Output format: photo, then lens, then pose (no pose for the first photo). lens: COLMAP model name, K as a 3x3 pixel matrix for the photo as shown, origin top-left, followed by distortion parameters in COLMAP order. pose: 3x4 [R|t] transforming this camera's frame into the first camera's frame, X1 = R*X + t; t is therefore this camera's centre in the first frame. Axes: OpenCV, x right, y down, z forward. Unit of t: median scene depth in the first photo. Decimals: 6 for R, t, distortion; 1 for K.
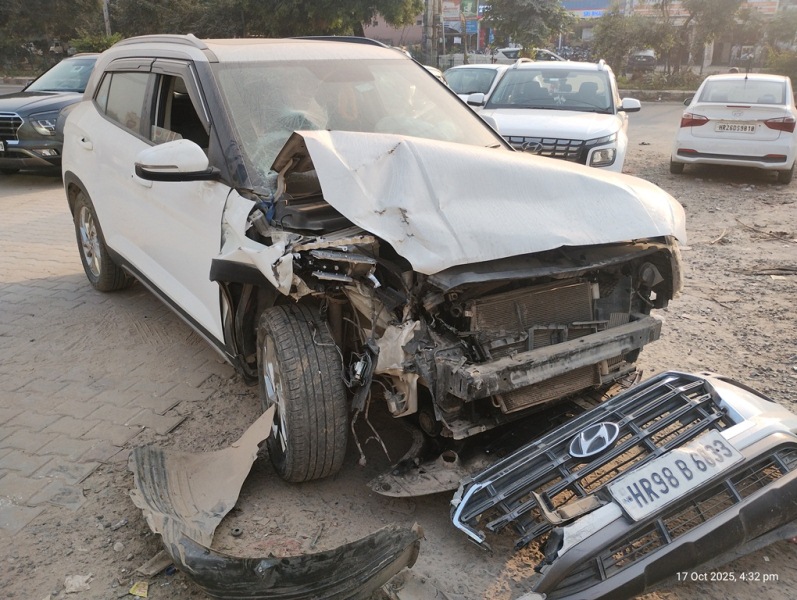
lens RADIAL K [[669.0, 0, 398.7], [0, 669.0, 298.7], [0, 0, 1]] dist [0.031124, -0.021553]
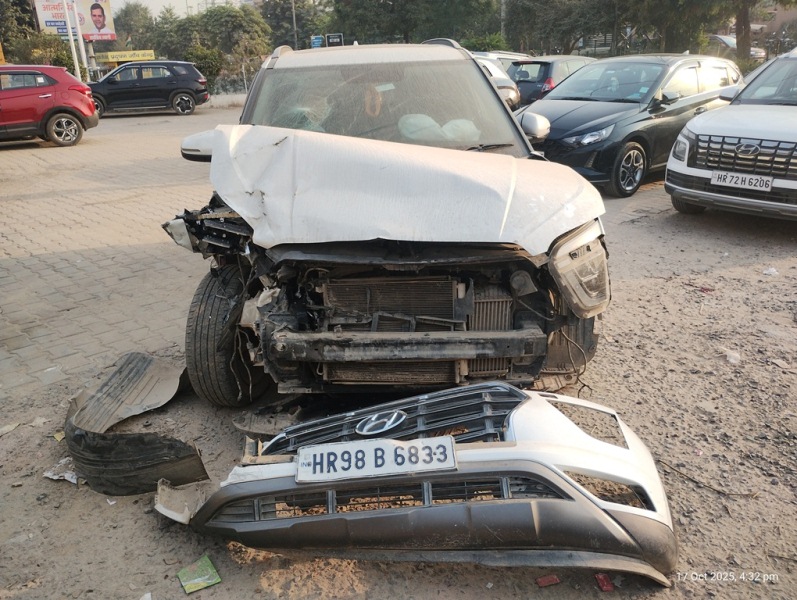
lens RADIAL K [[669.0, 0, 398.9], [0, 669.0, 301.7], [0, 0, 1]] dist [0.031124, -0.021553]
pose [[0.845425, 0.156445, -0.510667, 0.817666], [-0.149496, 0.987234, 0.054947, -0.040969], [0.512745, 0.029890, 0.858021, 0.098757]]
